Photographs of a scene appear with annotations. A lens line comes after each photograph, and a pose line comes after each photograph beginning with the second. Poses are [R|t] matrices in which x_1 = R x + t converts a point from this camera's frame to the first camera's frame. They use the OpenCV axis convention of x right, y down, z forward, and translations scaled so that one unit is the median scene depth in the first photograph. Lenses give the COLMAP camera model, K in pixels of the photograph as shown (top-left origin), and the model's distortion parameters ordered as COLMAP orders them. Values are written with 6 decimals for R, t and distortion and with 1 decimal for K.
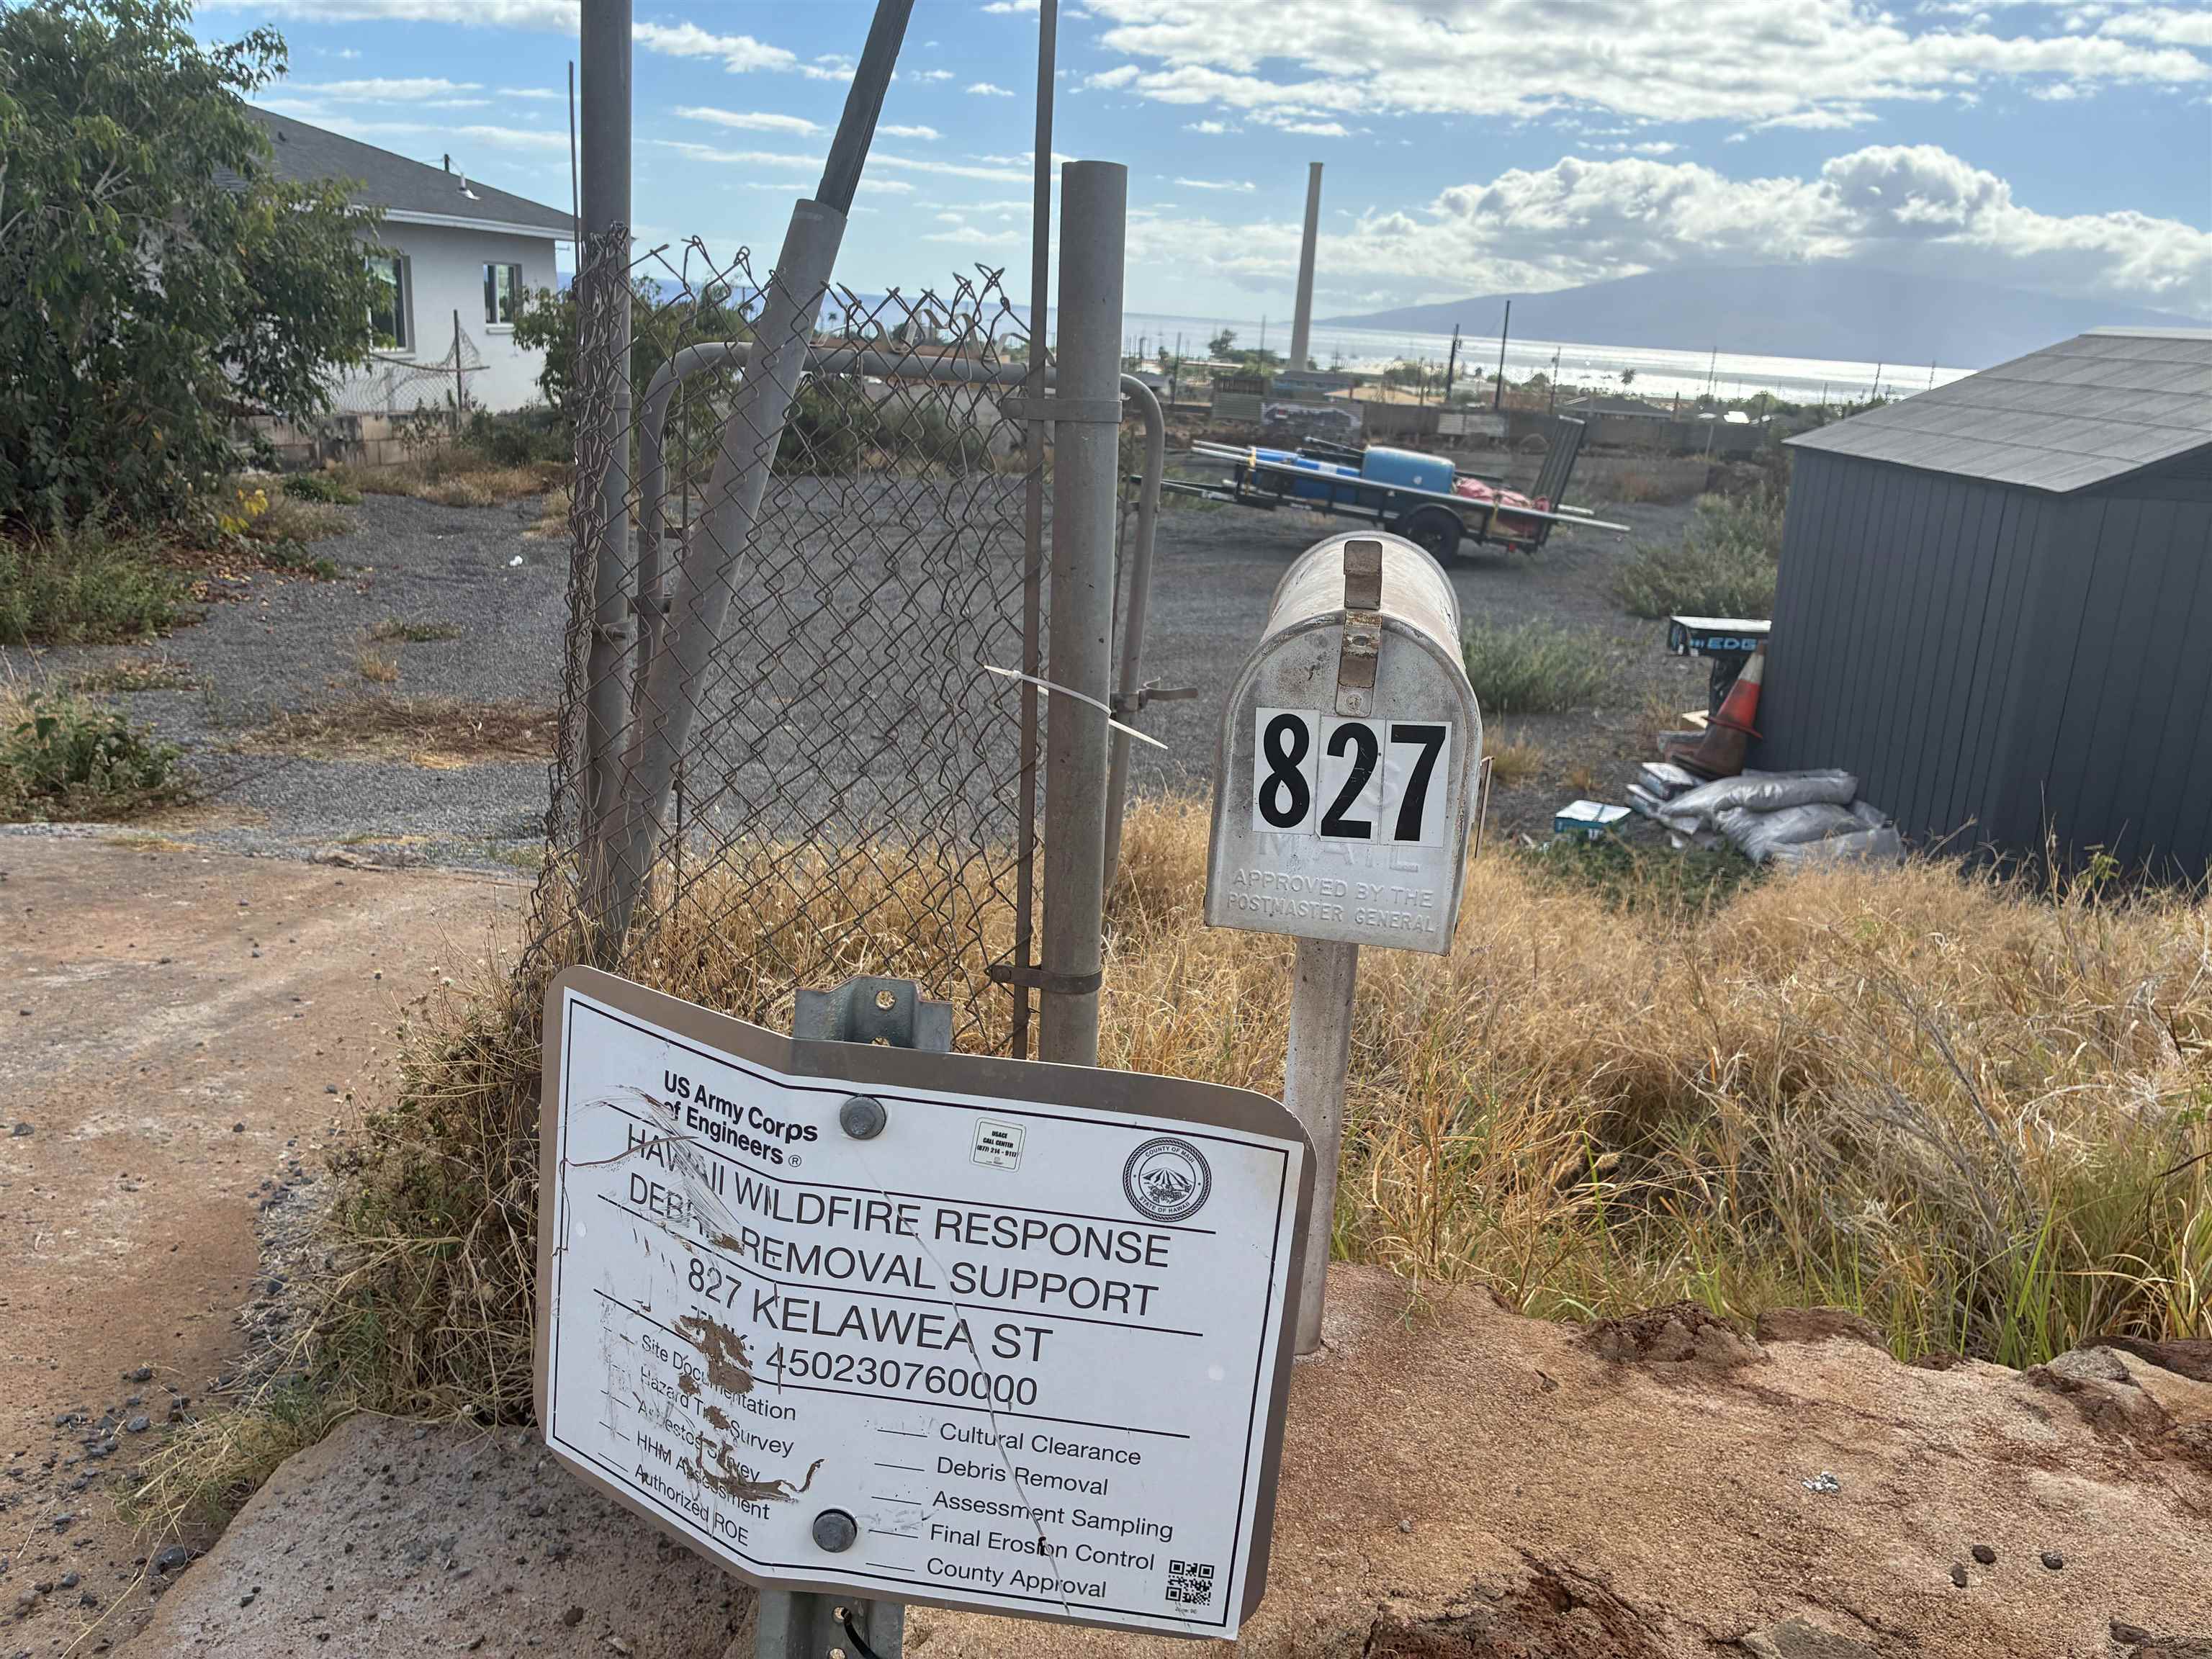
lens RADIAL K [[1672.2, 0, 1130.3], [0, 1672.2, 847.4], [0, 0, 1]] dist [0.059354, -0.082241]
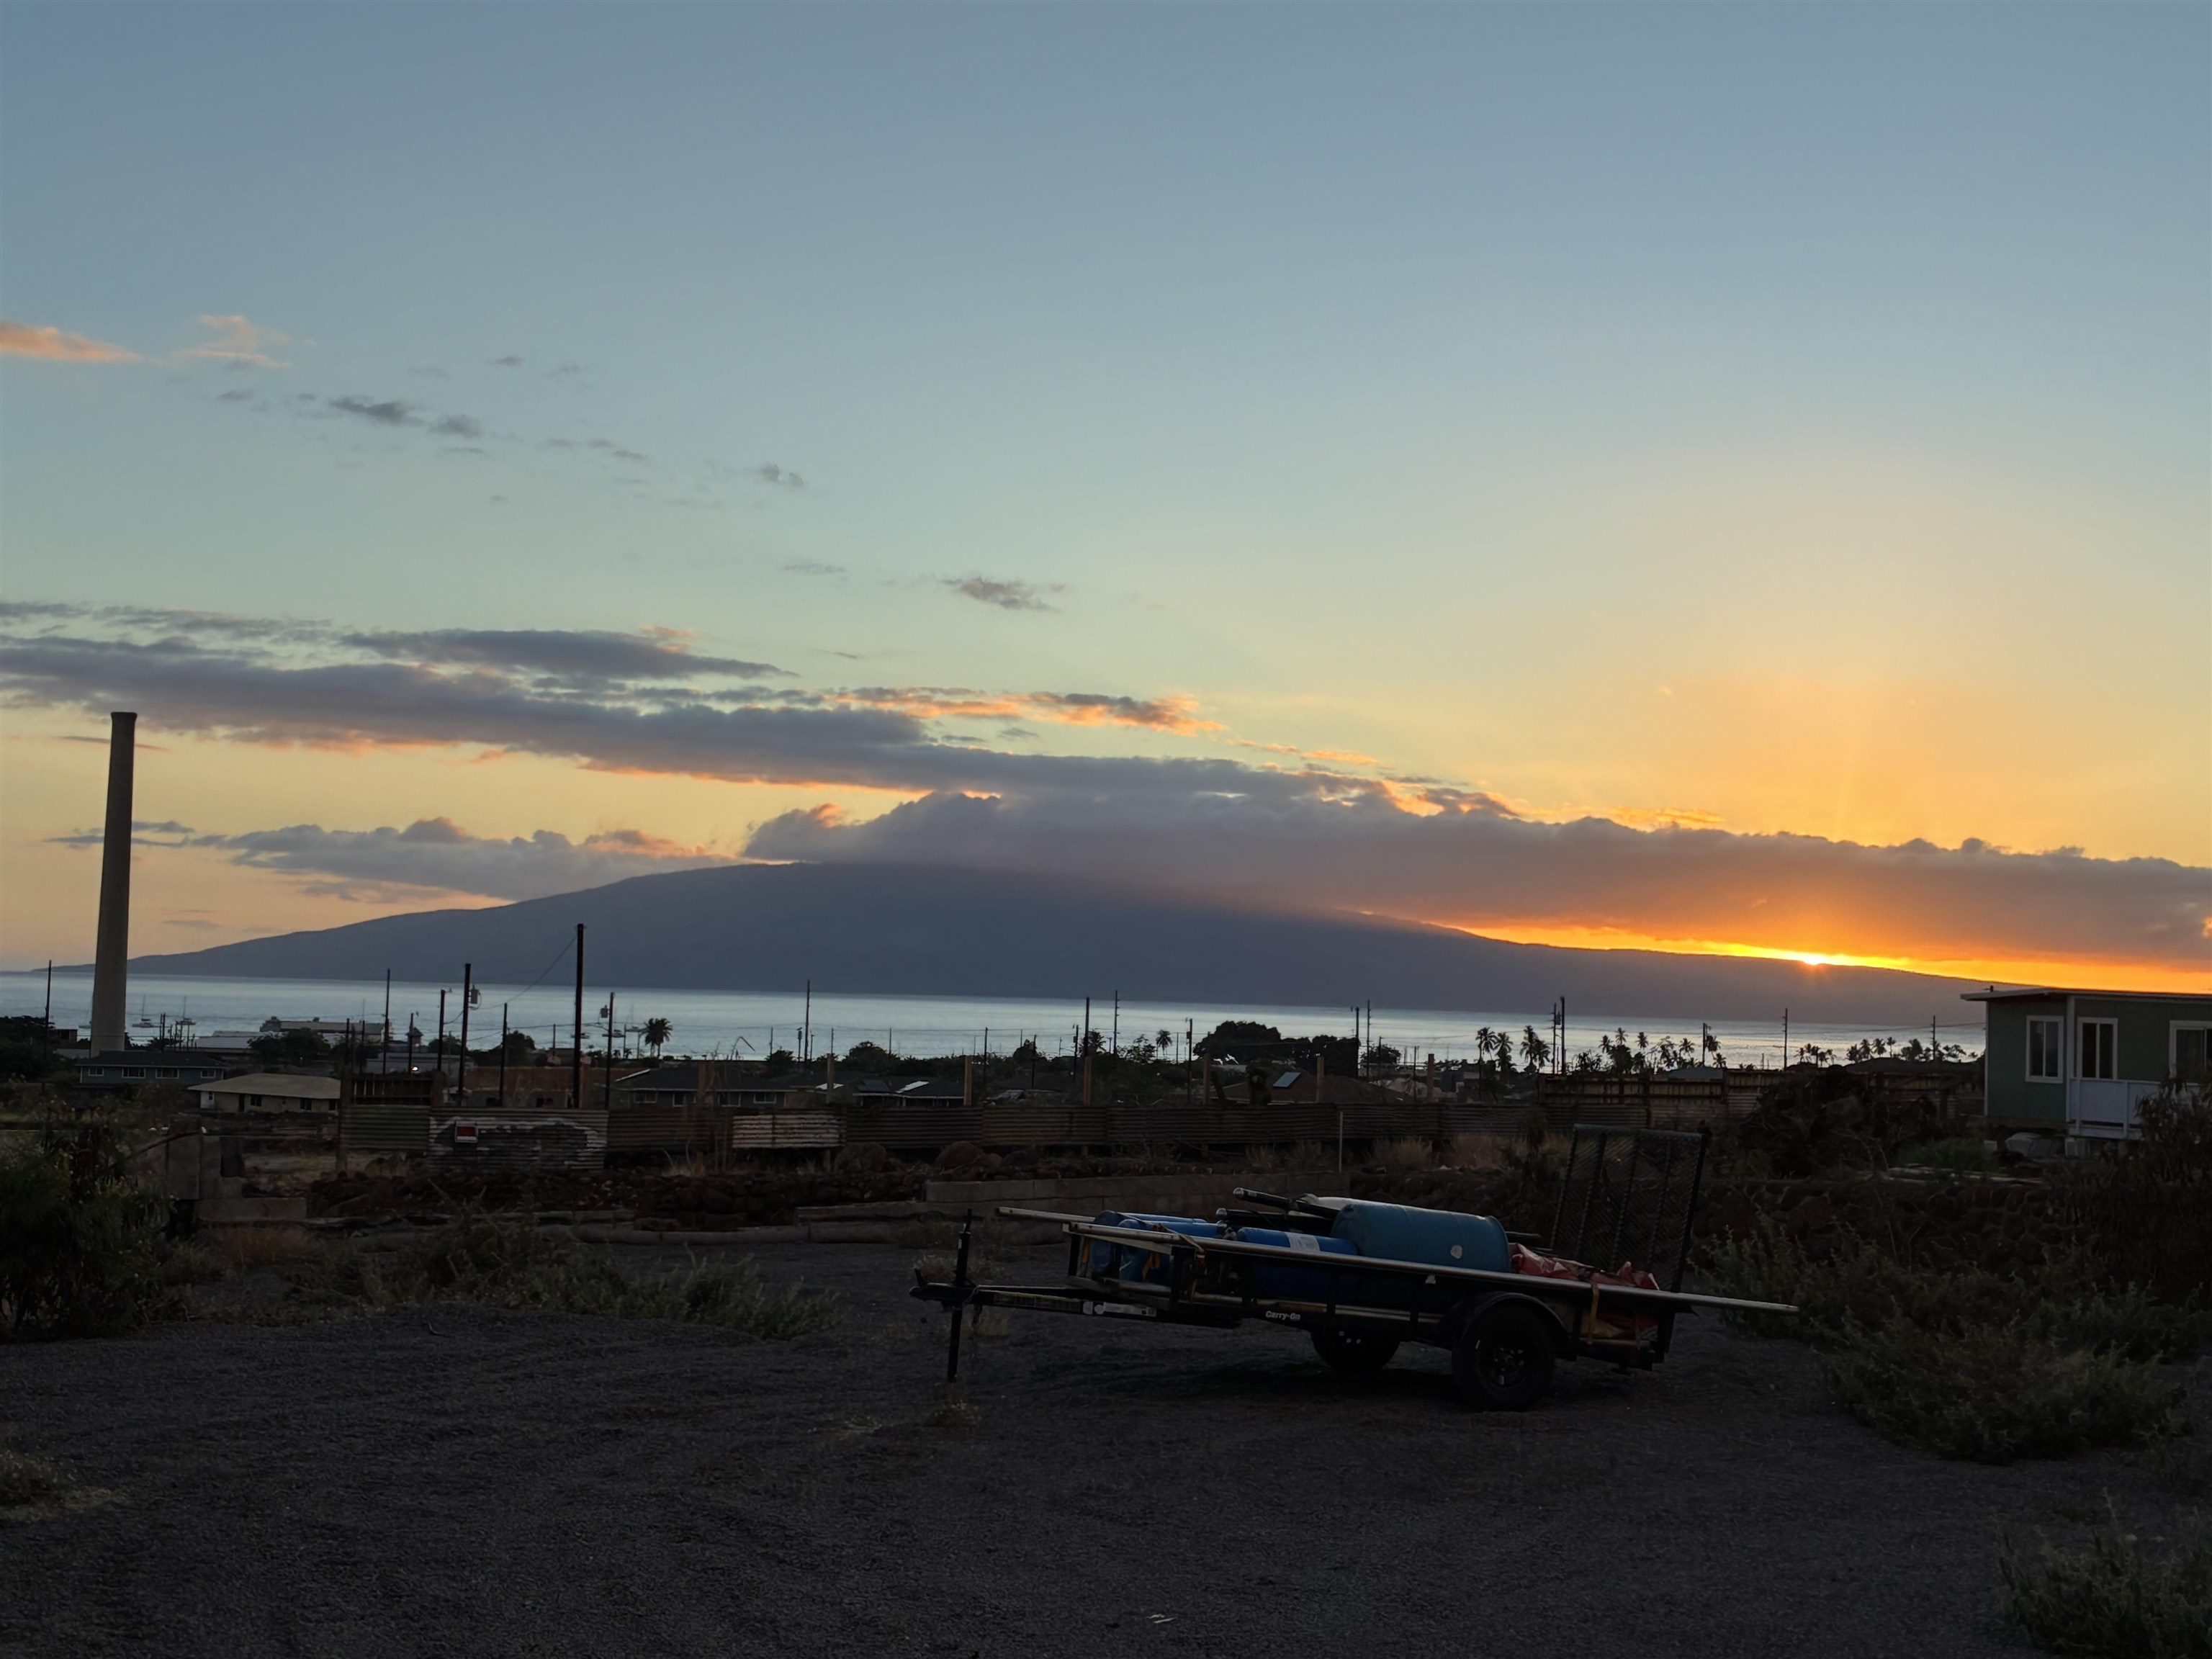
lens RADIAL K [[2919.3, 0, 1015.1], [0, 2919.3, 867.5], [0, 0, 1]] dist [0.078460, 0.000000]
pose [[0.916078, -0.025926, 0.400161, -0.275069], [0.155130, 0.943122, -0.294033, -0.061617], [-0.369778, 0.331434, 0.867995, 0.139418]]
